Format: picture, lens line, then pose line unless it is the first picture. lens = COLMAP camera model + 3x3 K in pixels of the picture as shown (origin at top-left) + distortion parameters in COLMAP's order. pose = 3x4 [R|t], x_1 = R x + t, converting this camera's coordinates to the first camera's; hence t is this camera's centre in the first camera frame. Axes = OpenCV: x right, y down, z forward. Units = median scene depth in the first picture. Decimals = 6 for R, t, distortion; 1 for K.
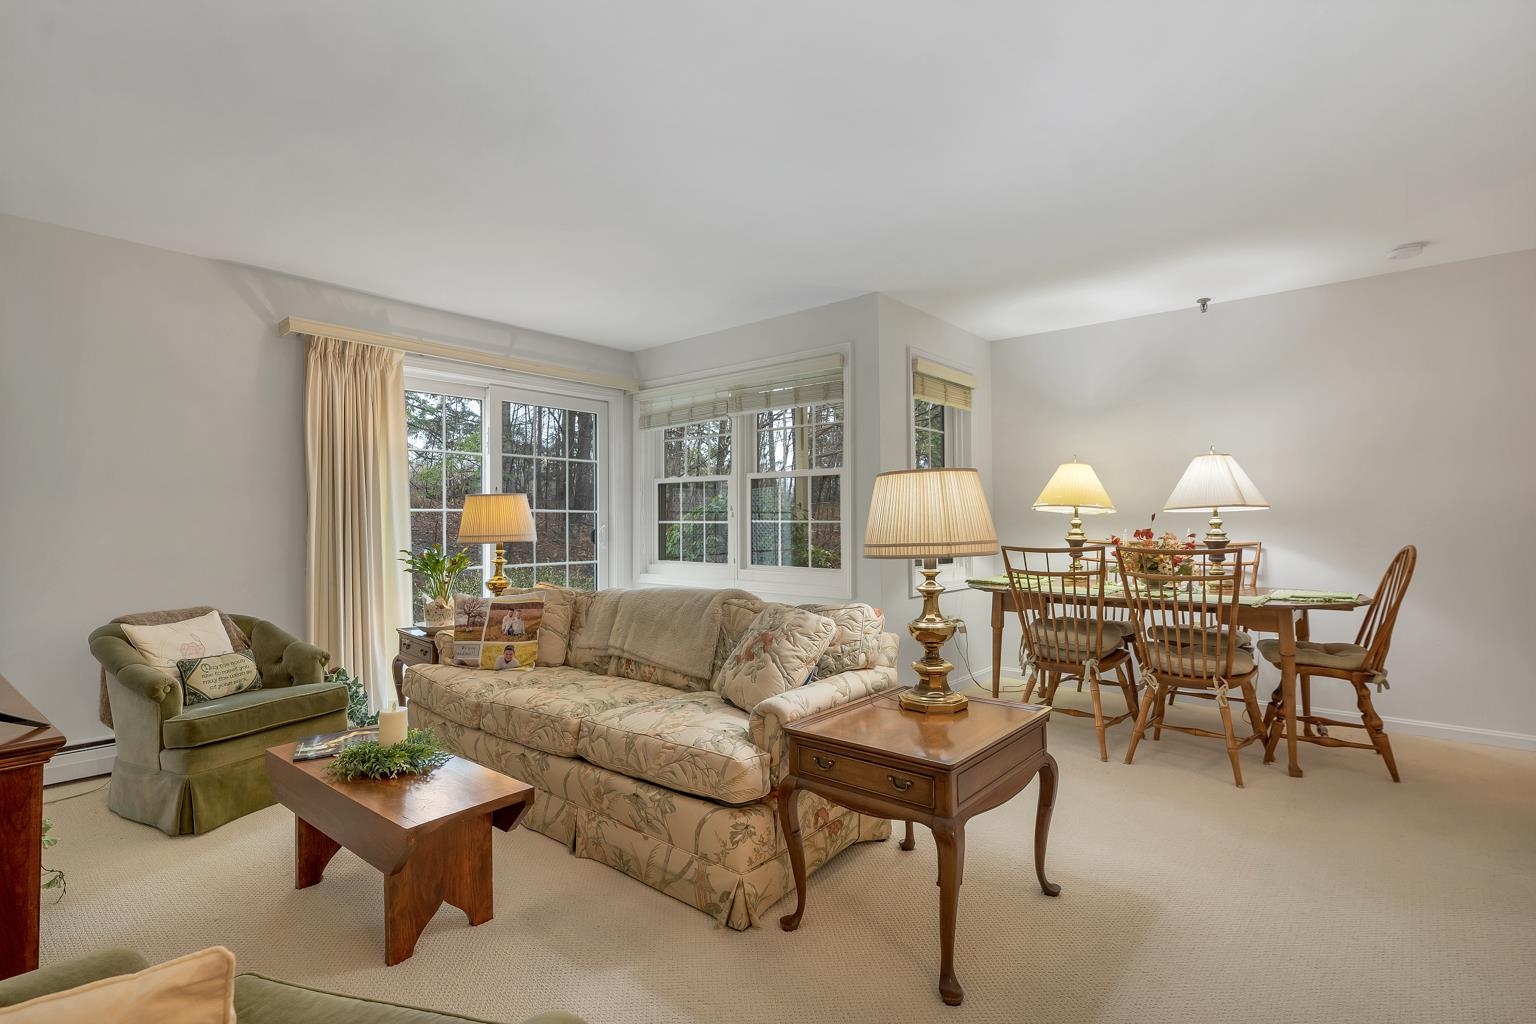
lens RADIAL K [[738.7, 0, 762.1], [0, 738.7, 519.5], [0, 0, 1]] dist [0.001923, 0.000472]
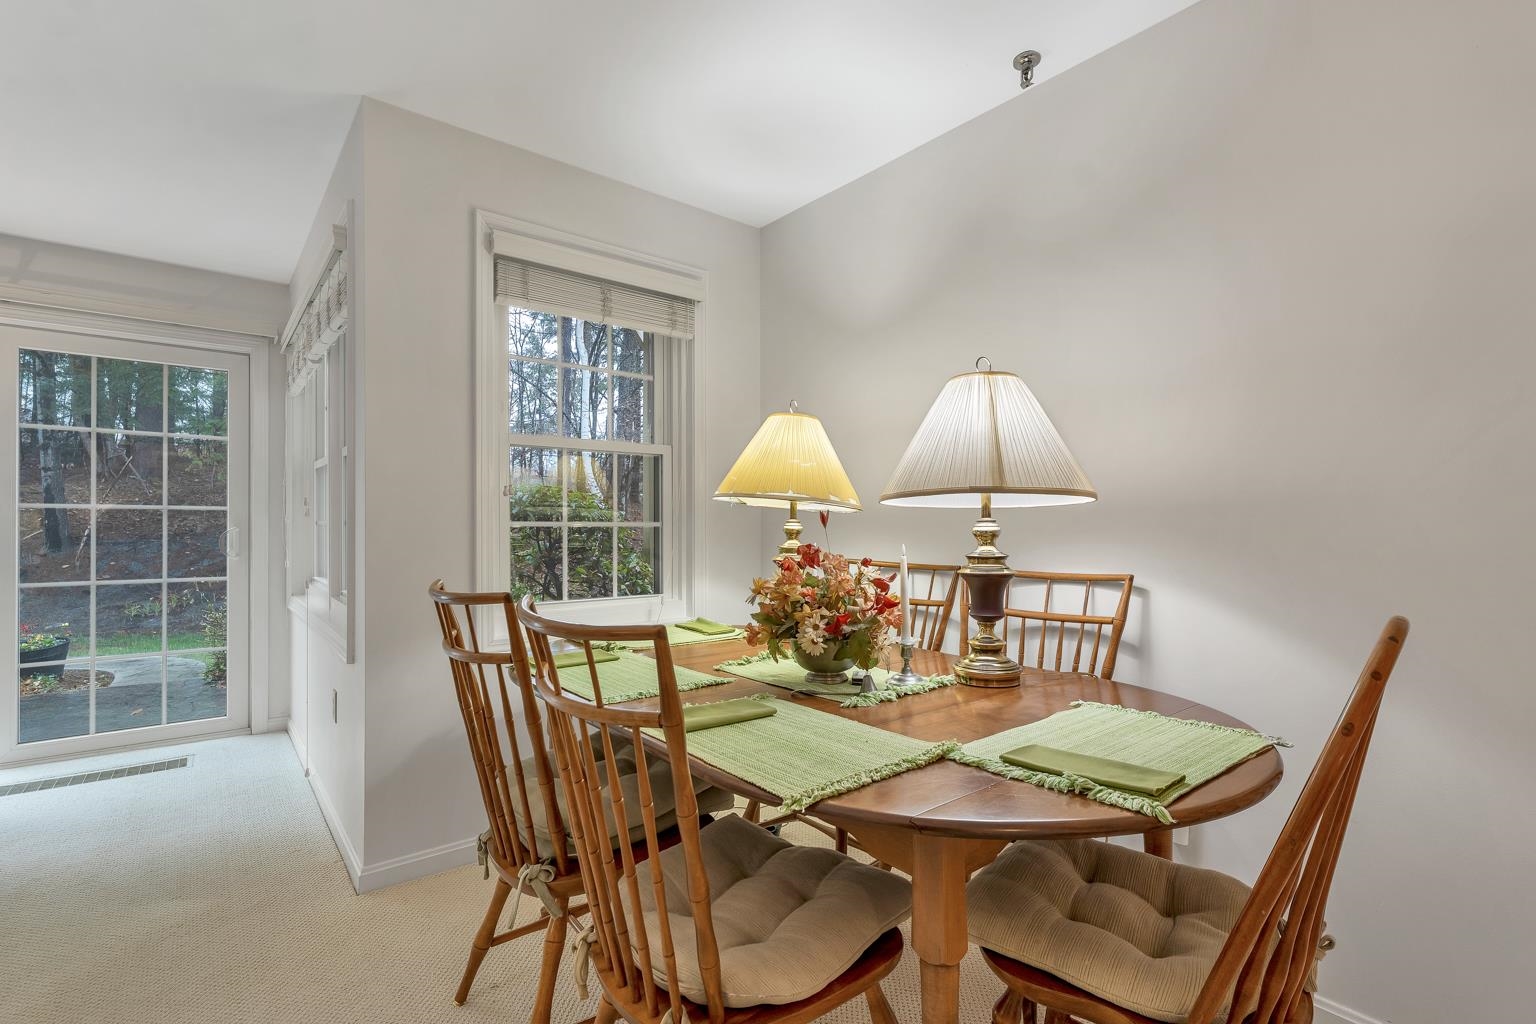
lens RADIAL K [[714.6, 0, 772.9], [0, 714.6, 520.3], [0, 0, 1]] dist [0.003274, 0.000833]
pose [[0.983049, 0.005747, -0.183252, 0.505013], [-0.006242, 0.999978, -0.002125, -0.000592], [0.183236, 0.003233, 0.983064, 0.498083]]
